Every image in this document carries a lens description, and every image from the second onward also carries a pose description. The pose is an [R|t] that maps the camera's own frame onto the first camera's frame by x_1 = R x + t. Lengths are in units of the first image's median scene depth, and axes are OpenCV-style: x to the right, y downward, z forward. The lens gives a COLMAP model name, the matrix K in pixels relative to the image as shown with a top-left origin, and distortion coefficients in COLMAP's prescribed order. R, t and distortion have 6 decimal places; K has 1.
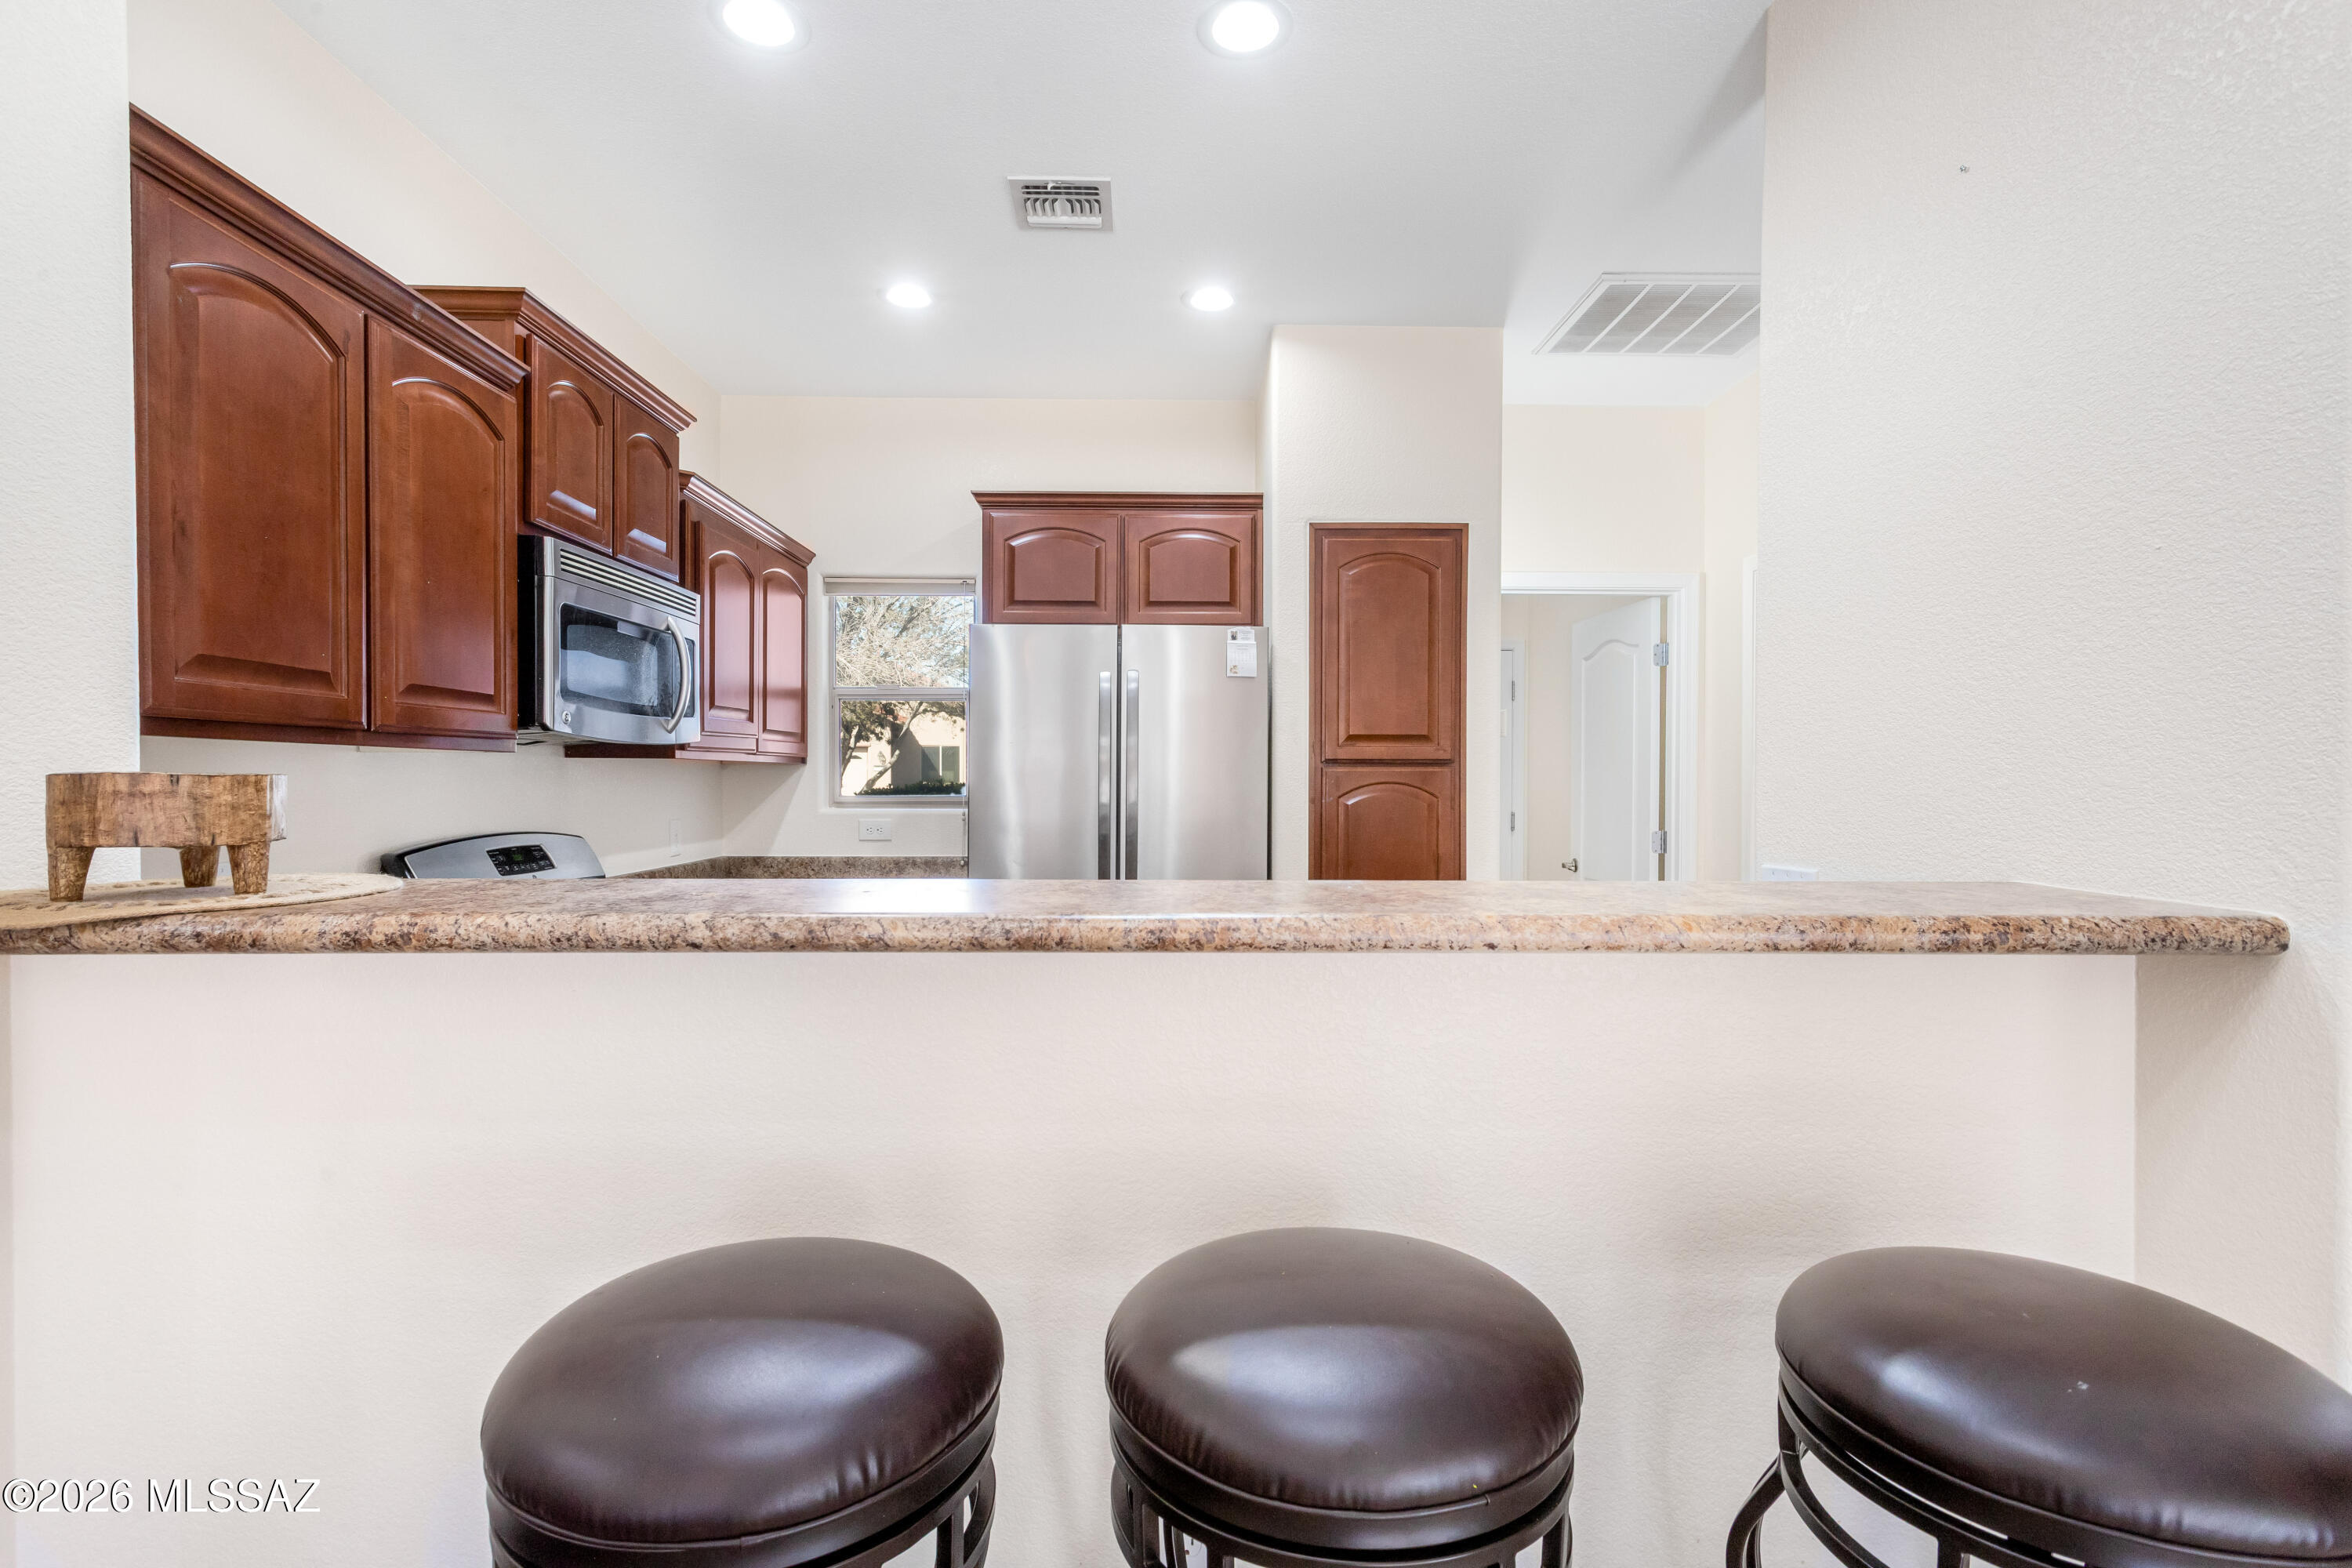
lens RADIAL K [[1125.7, 0, 1176.0], [0, 1125.7, 784.0], [0, 0, 1]] dist [0.001619, 0.000214]
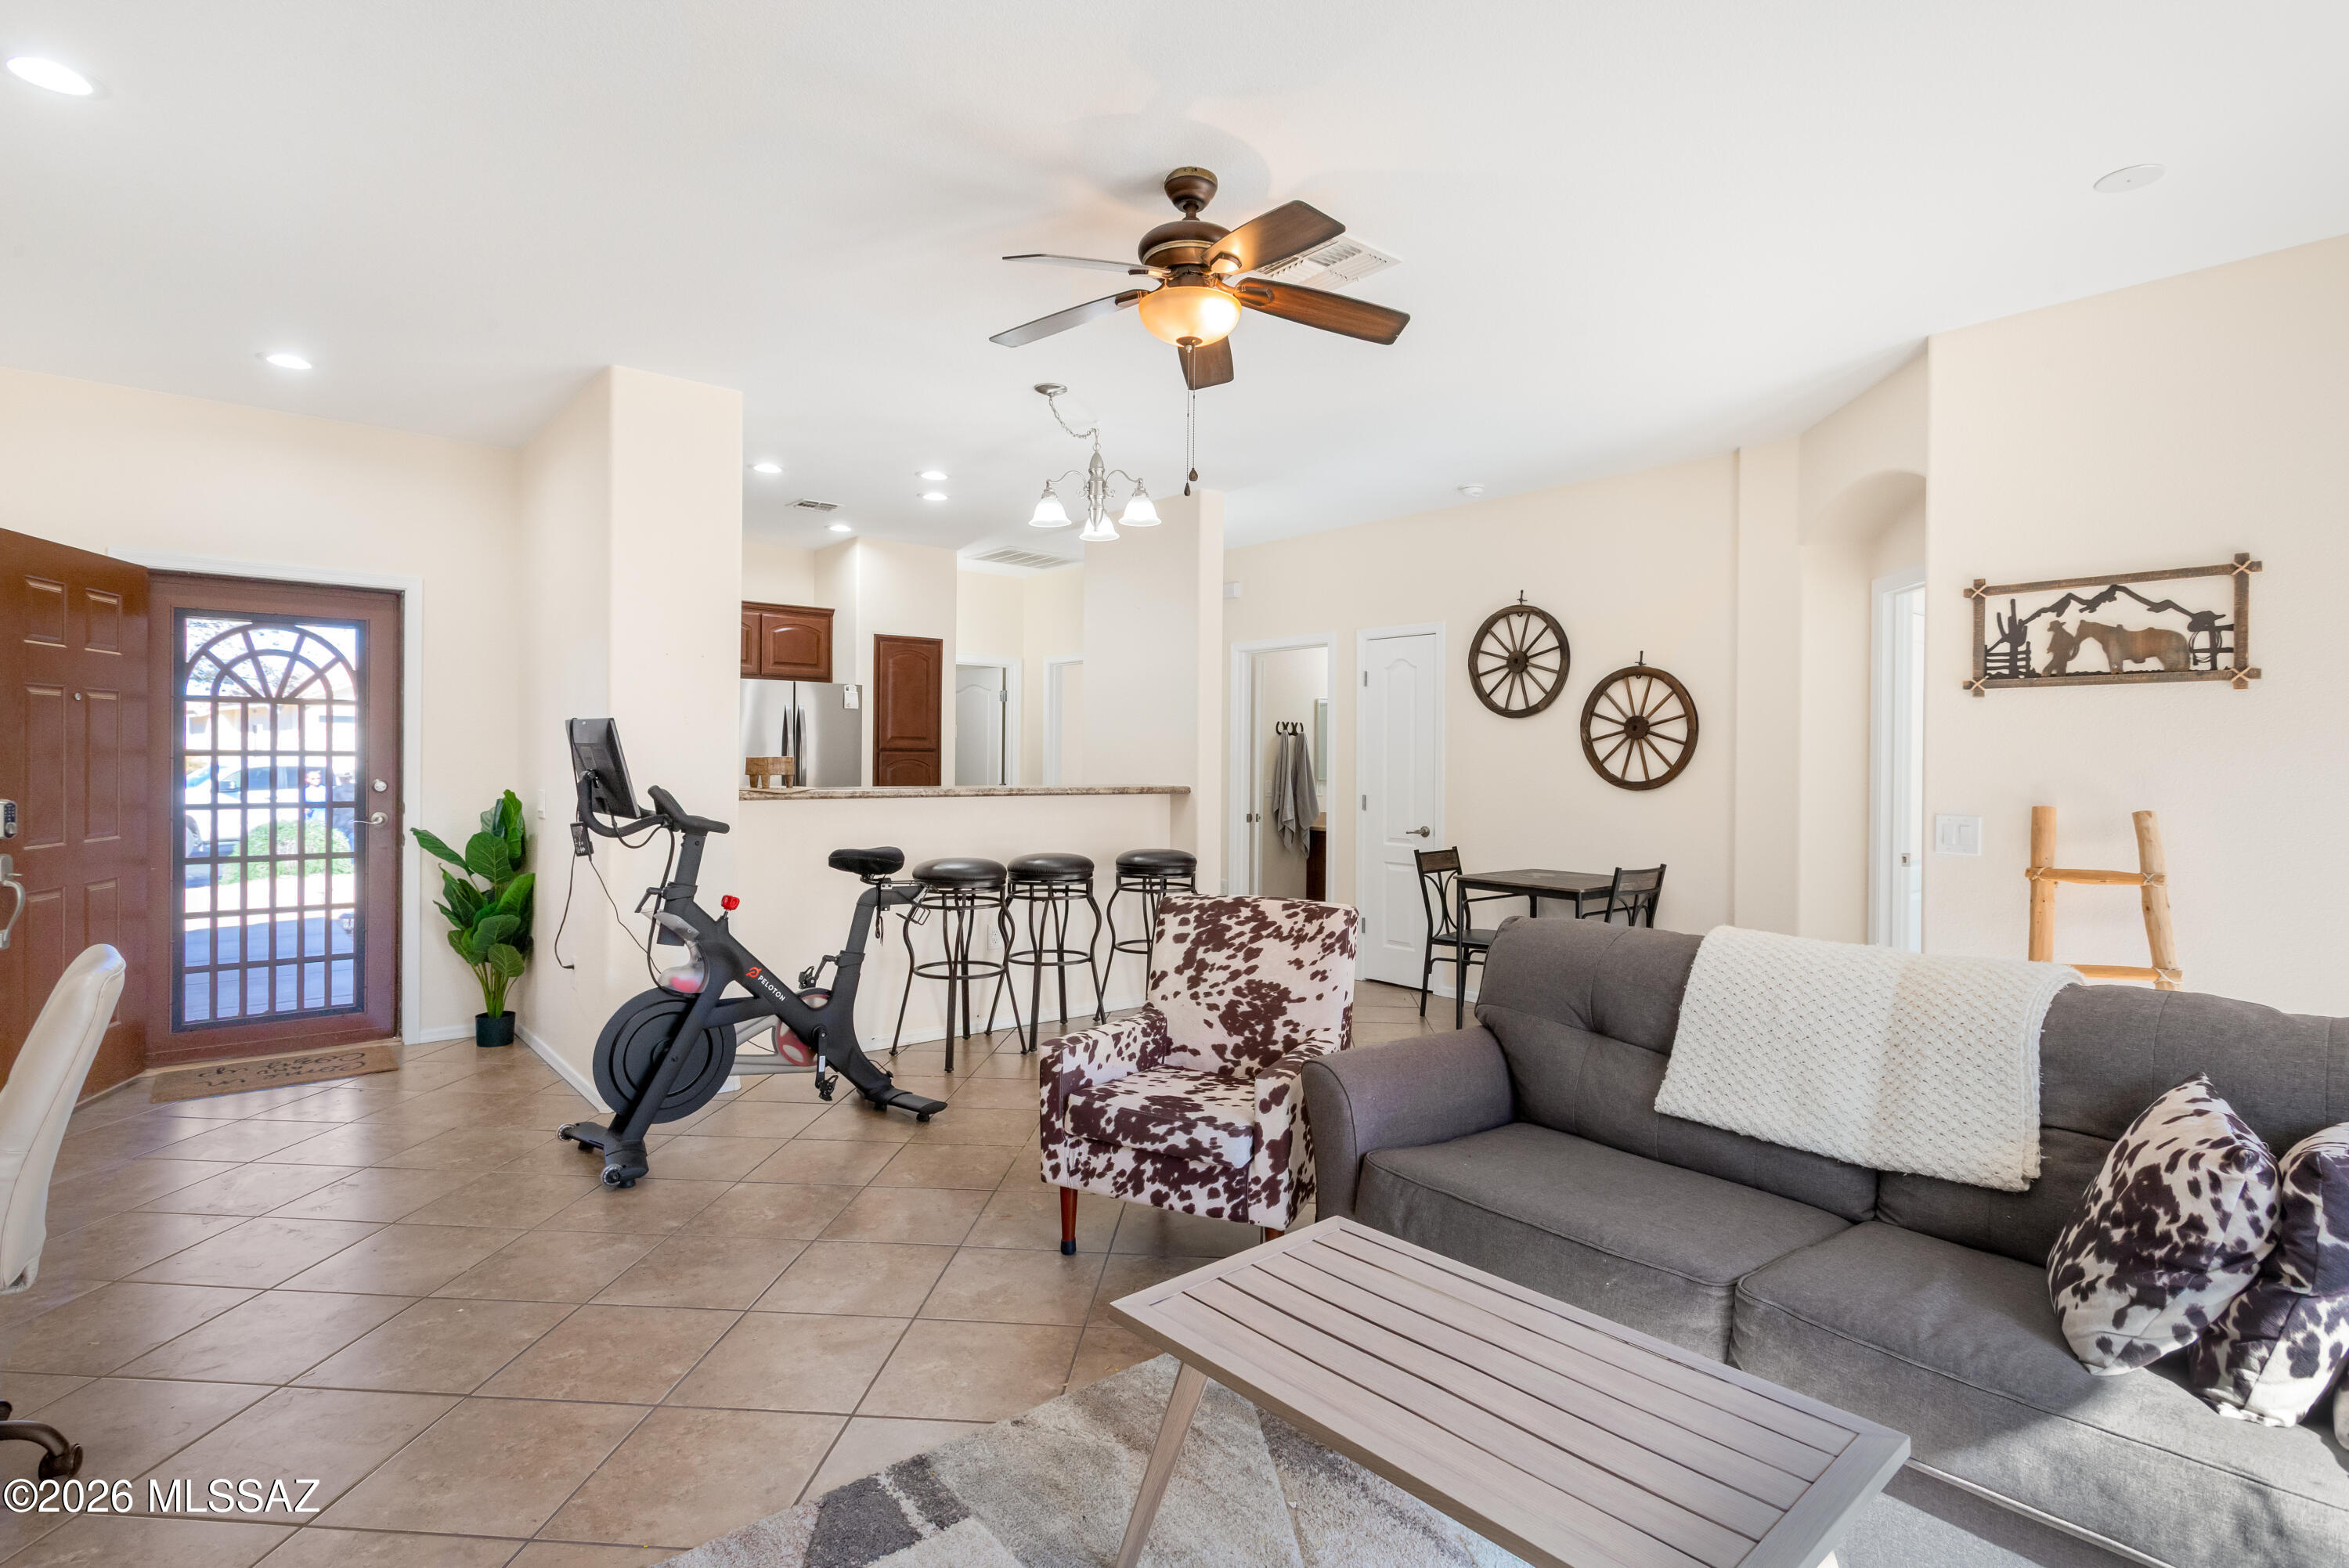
lens RADIAL K [[1151.0, 0, 1172.5], [0, 1151.0, 753.7], [0, 0, 1]] dist [-0.000103, -0.000080]
pose [[0.780518, 0.007941, 0.625083, -0.775573], [-0.005602, 0.999968, -0.005709, -0.002096], [-0.625109, 0.000954, 0.780537, -0.997977]]
